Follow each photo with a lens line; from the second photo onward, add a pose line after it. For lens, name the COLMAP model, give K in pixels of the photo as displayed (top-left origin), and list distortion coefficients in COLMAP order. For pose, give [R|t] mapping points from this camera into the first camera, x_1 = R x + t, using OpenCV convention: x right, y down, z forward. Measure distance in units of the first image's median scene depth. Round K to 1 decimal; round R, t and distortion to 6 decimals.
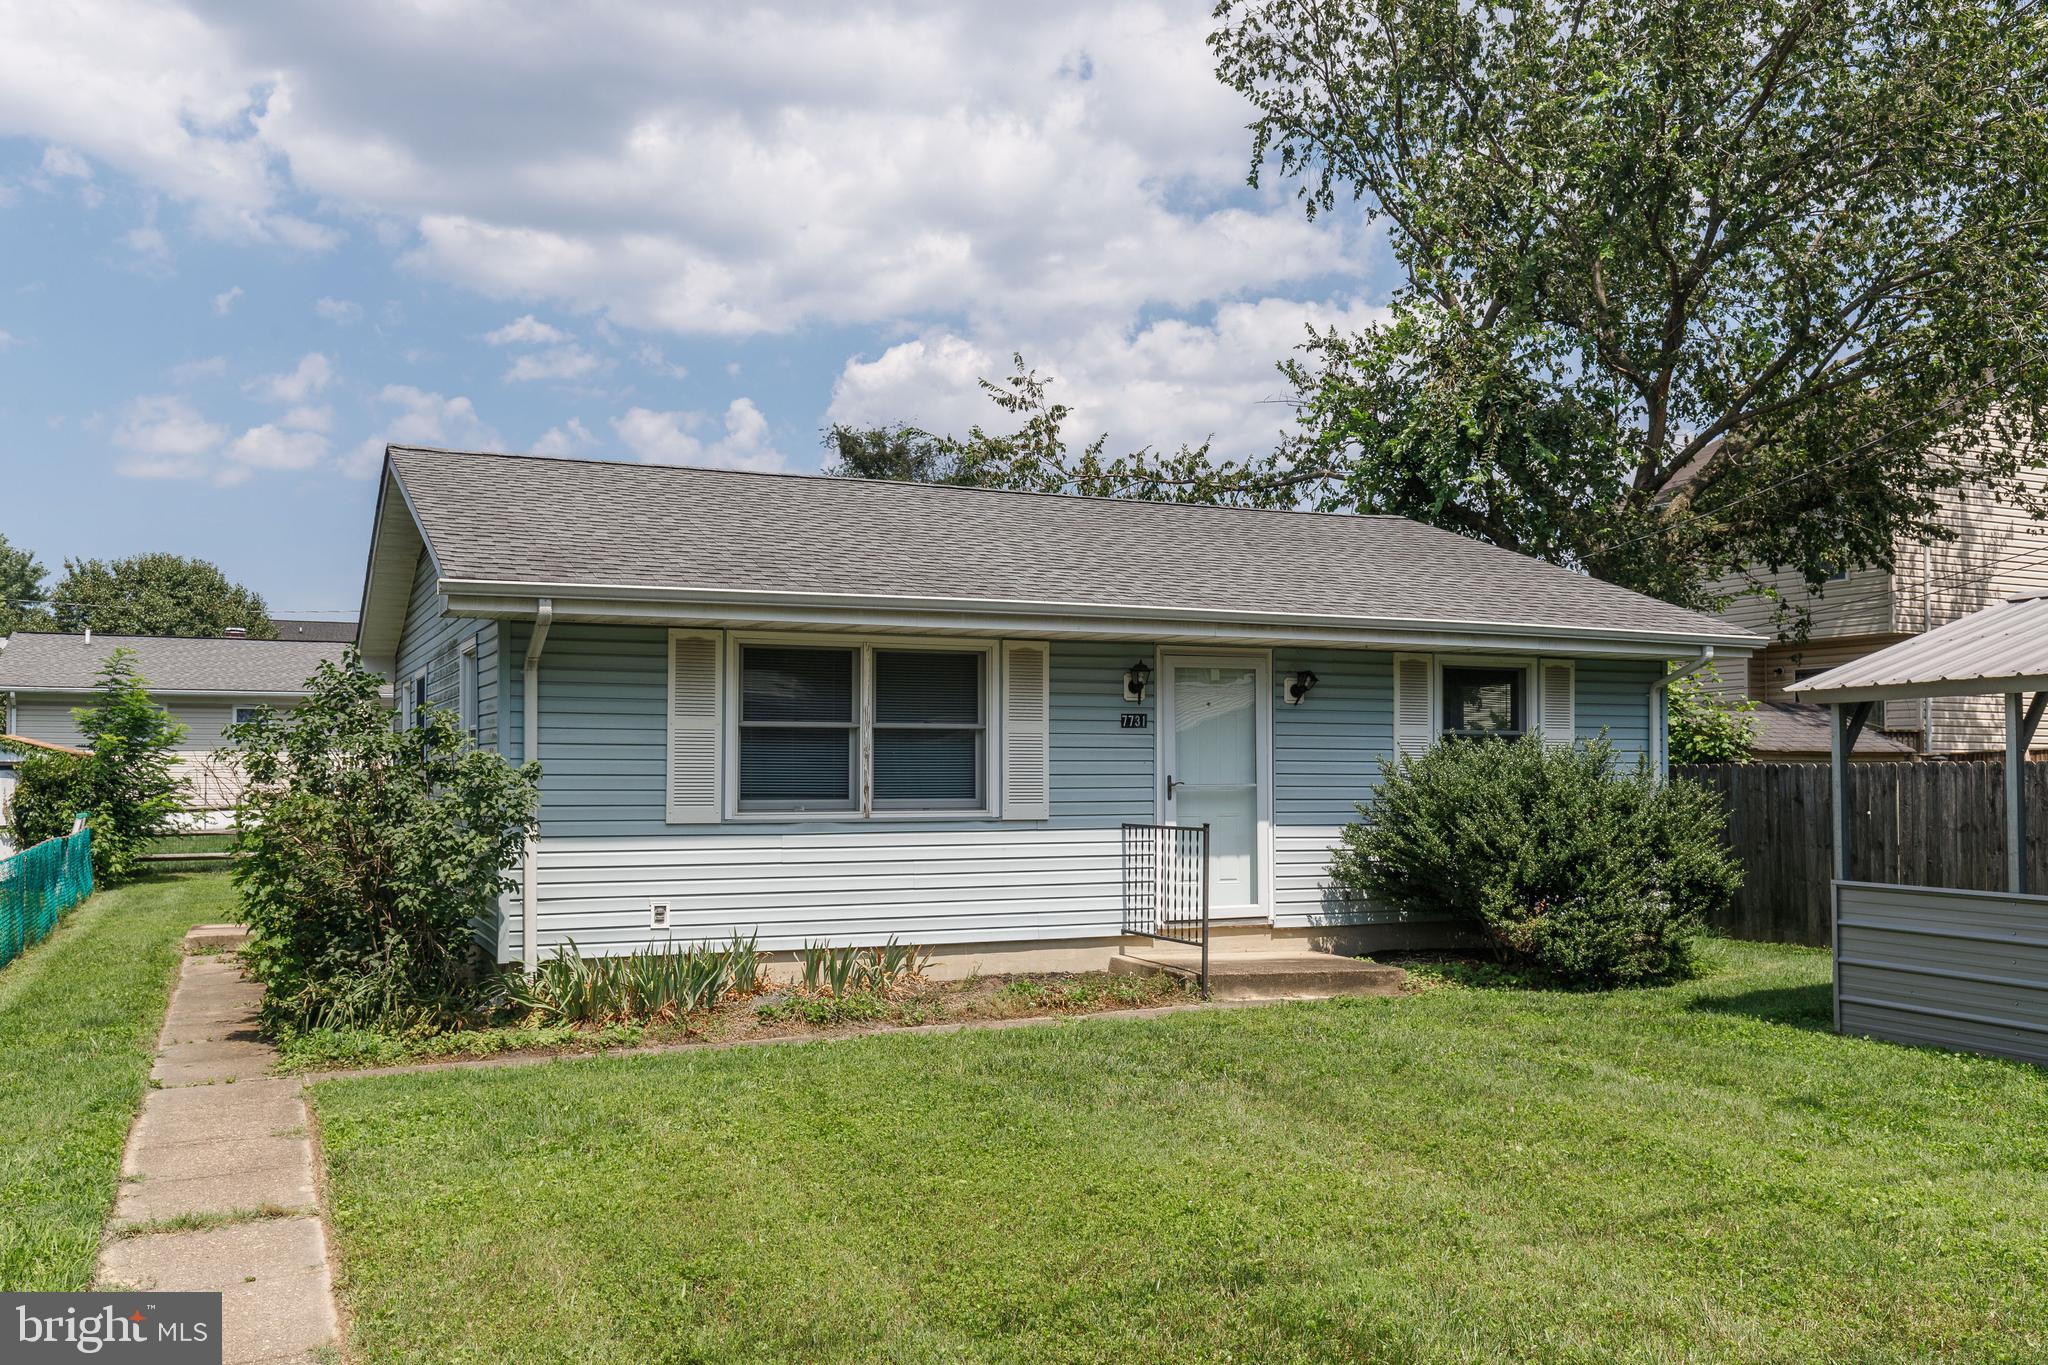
lens RADIAL K [[1720.7, 0, 1020.7], [0, 1720.7, 712.3], [0, 0, 1]] dist [0.001096, 0.010085]
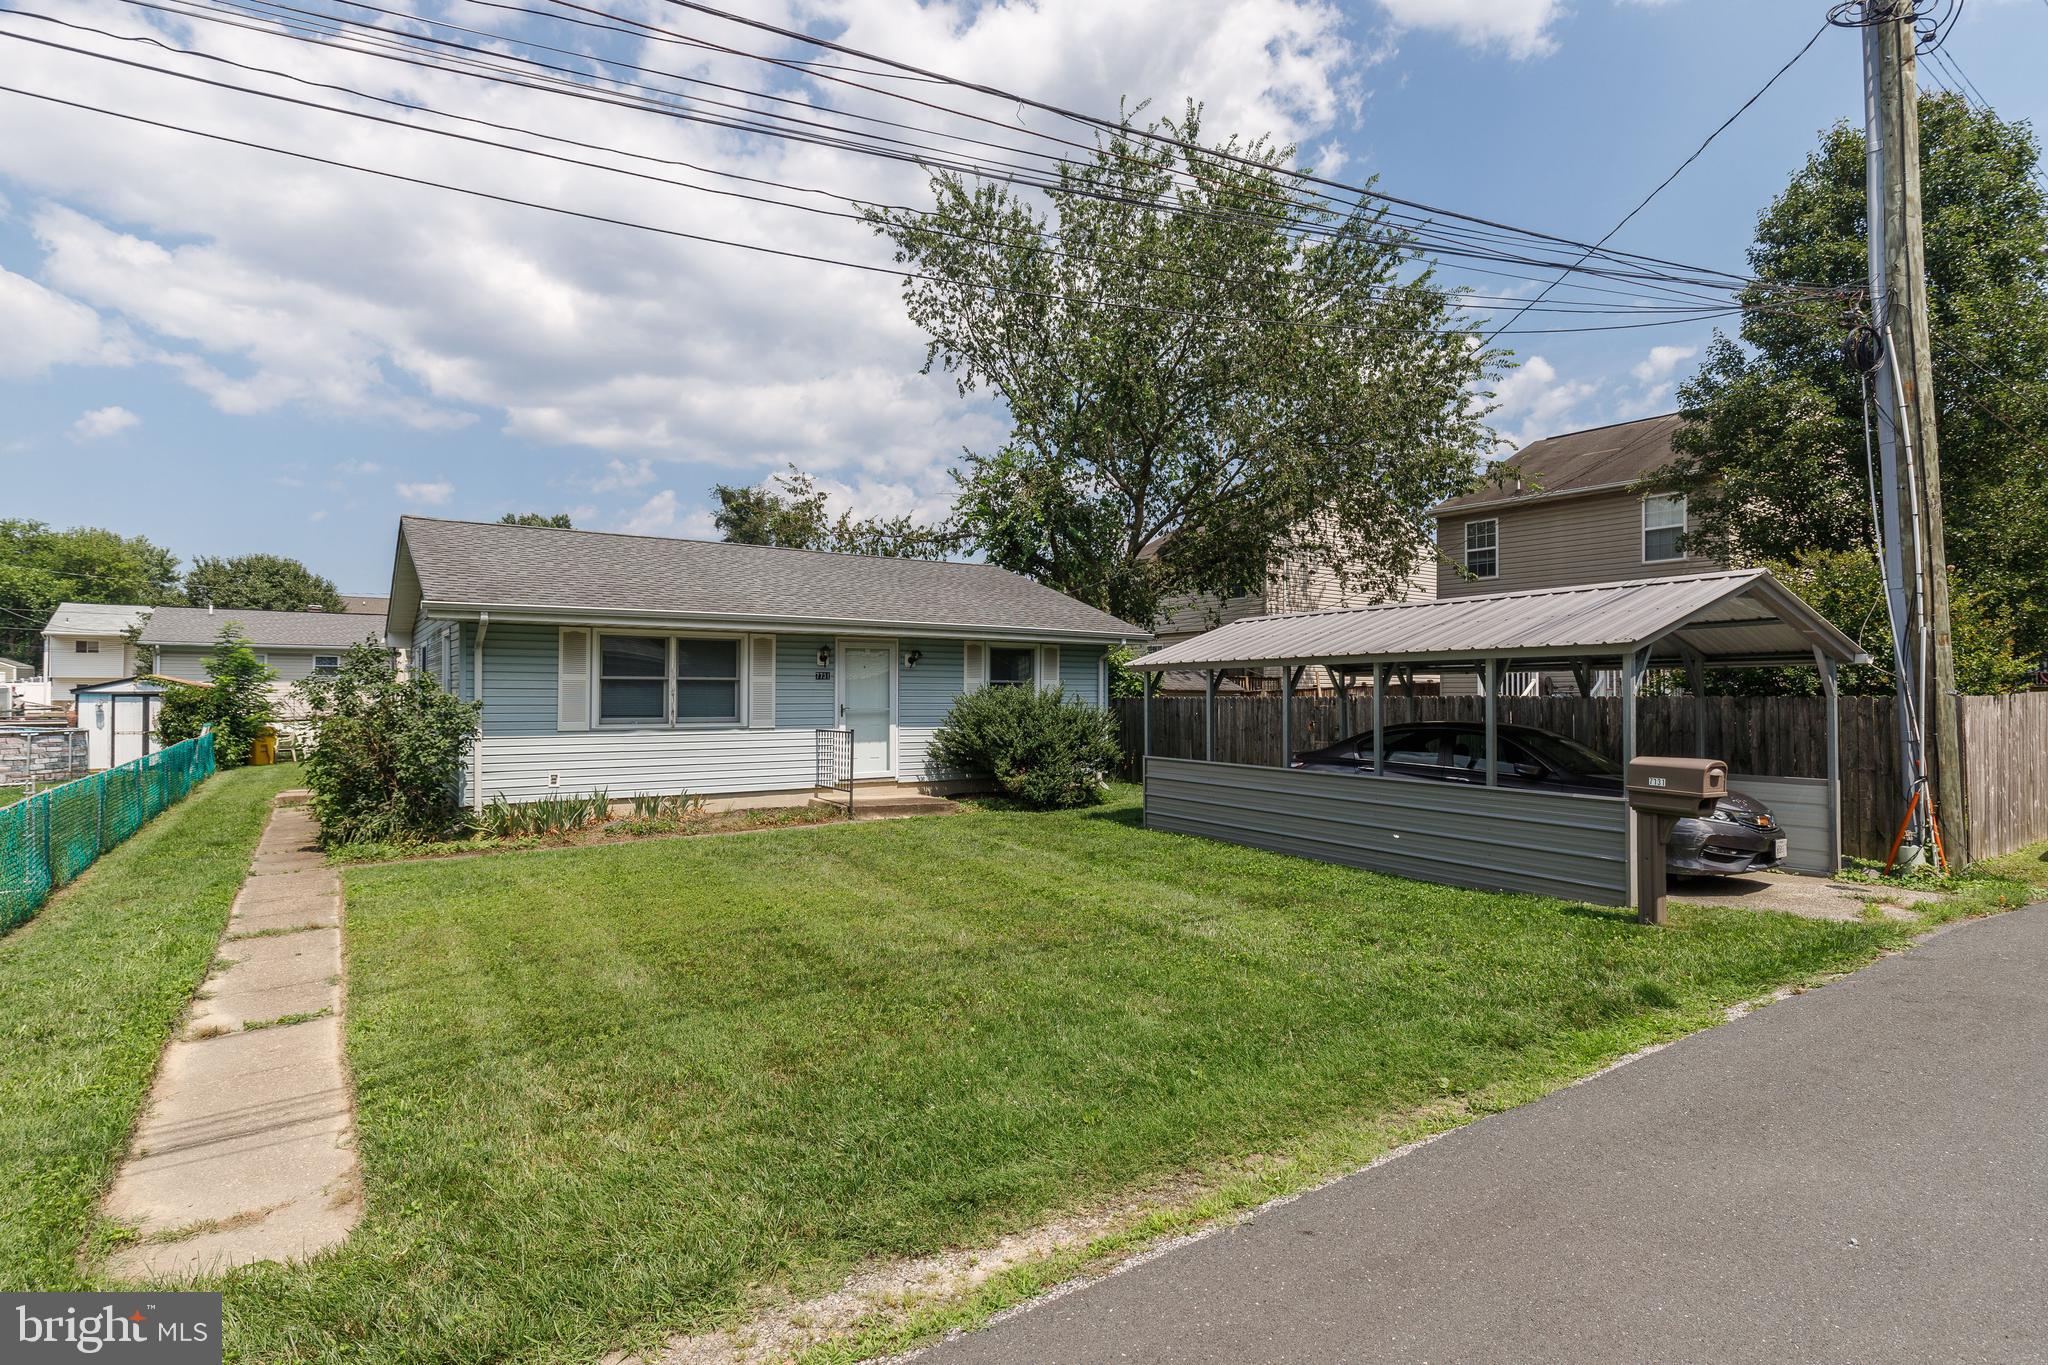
lens RADIAL K [[1019.5, 0, 1024.0], [0, 1019.5, 682.5], [0, 0, 1]] dist [0.002948, 0.000345]
pose [[0.984629, 0.003646, 0.174623, 0.091516], [-0.007769, 0.999707, 0.022936, -0.016140], [-0.174488, -0.023940, 0.984368, -0.165499]]
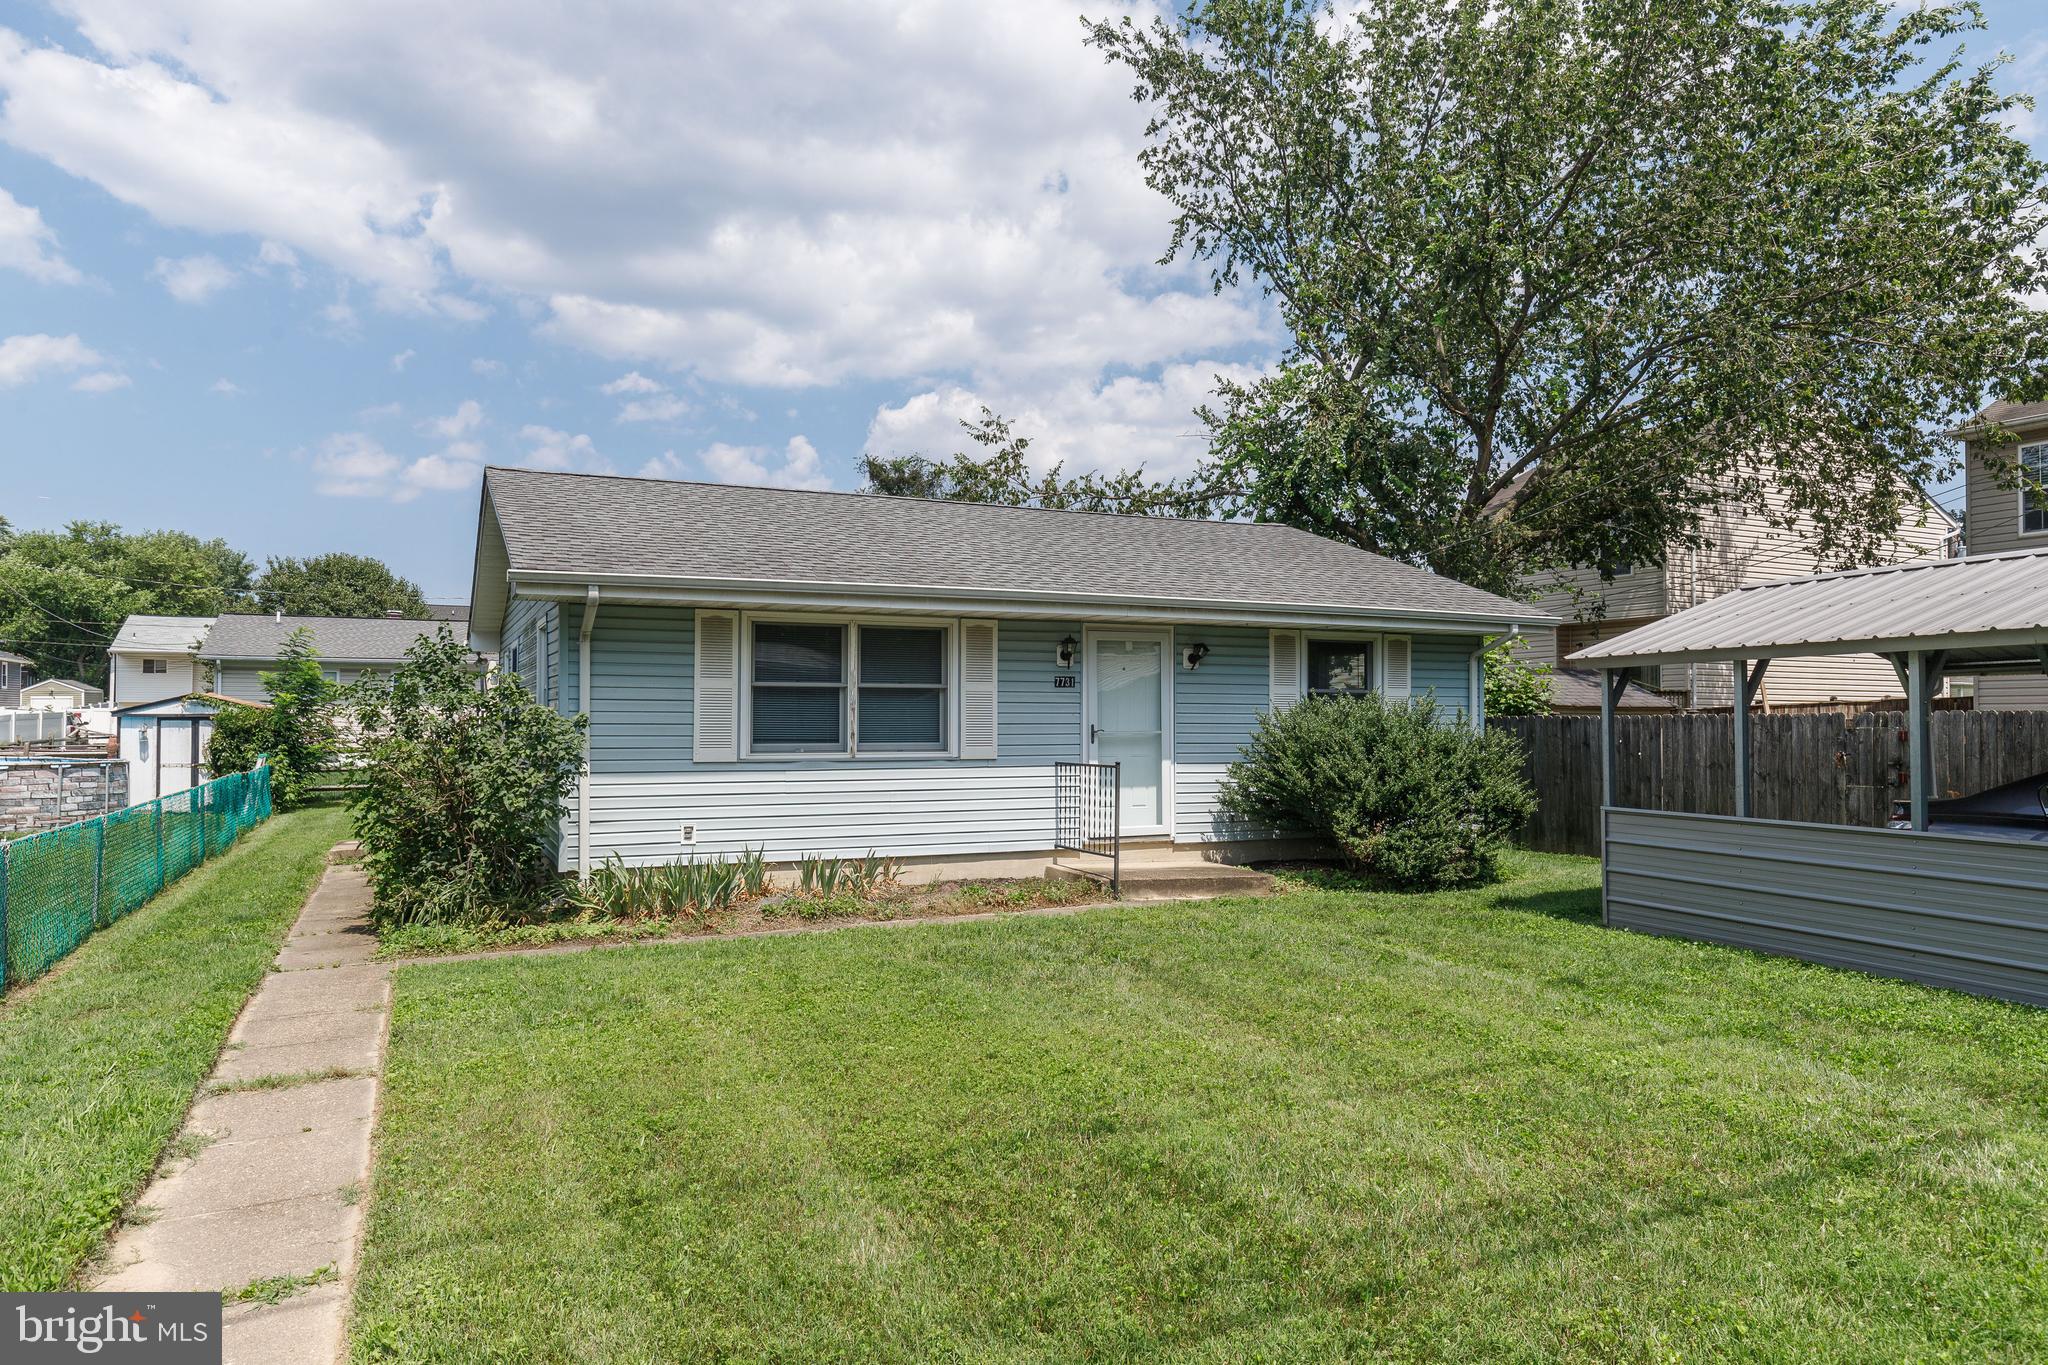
lens RADIAL K [[1315.9, 0, 1024.0], [0, 1315.9, 682.5], [0, 0, 1]] dist [0.007001, -0.000304]
pose [[0.999958, 0.000645, 0.009163, 0.027469], [-0.000685, 0.999990, 0.004362, 0.001196], [-0.009160, -0.004368, 0.999949, 0.021010]]
